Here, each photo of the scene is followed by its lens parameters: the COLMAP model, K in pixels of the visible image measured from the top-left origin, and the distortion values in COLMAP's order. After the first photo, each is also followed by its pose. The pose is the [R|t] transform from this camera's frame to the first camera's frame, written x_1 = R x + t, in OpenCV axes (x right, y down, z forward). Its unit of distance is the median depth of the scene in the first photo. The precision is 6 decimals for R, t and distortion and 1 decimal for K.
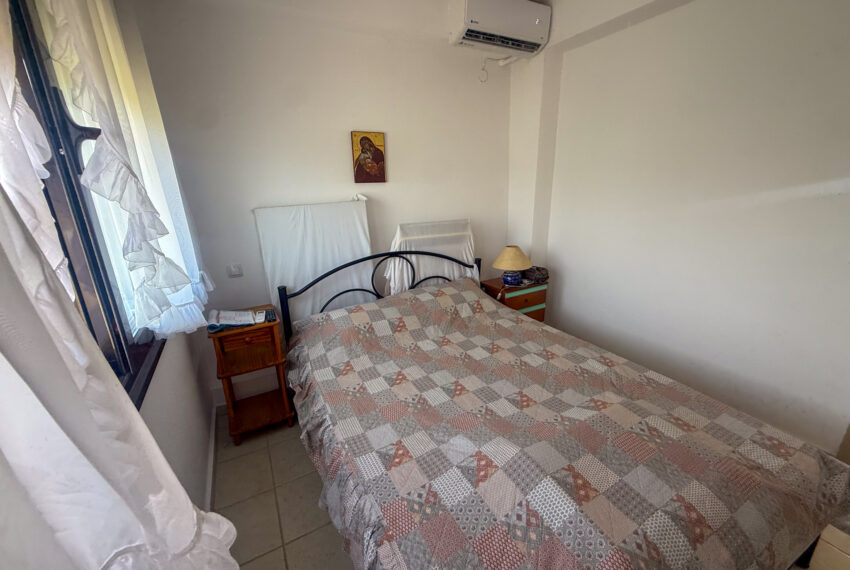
lens RADIAL K [[339.8, 0, 424.6], [0, 339.8, 281.7], [0, 0, 1]] dist [-0.001520, 0.001157]
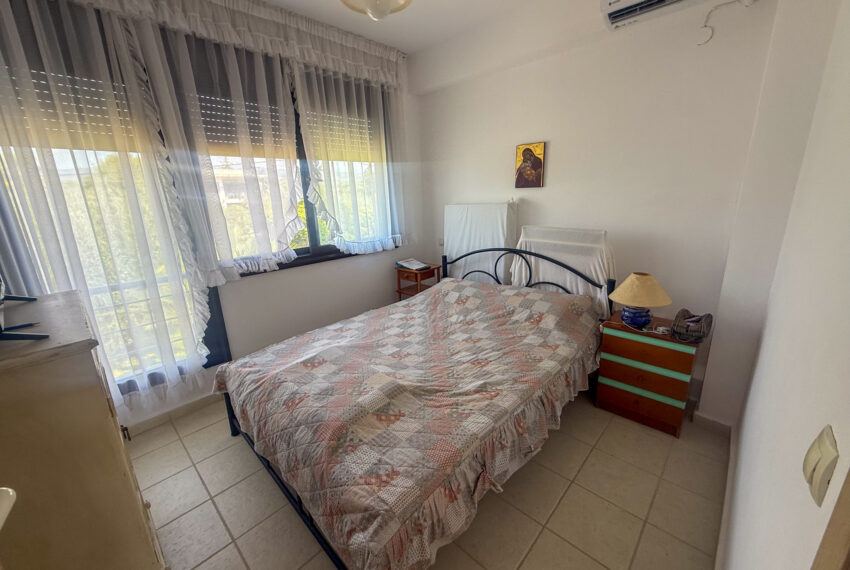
lens RADIAL K [[339.8, 0, 427.8], [0, 339.8, 283.9], [0, 0, 1]] dist [-0.001520, 0.001157]
pose [[0.312149, 0.267712, -0.911533, 0.872970], [-0.241520, 0.950314, 0.196395, -0.127912], [0.918820, 0.158849, 0.361298, 0.330431]]
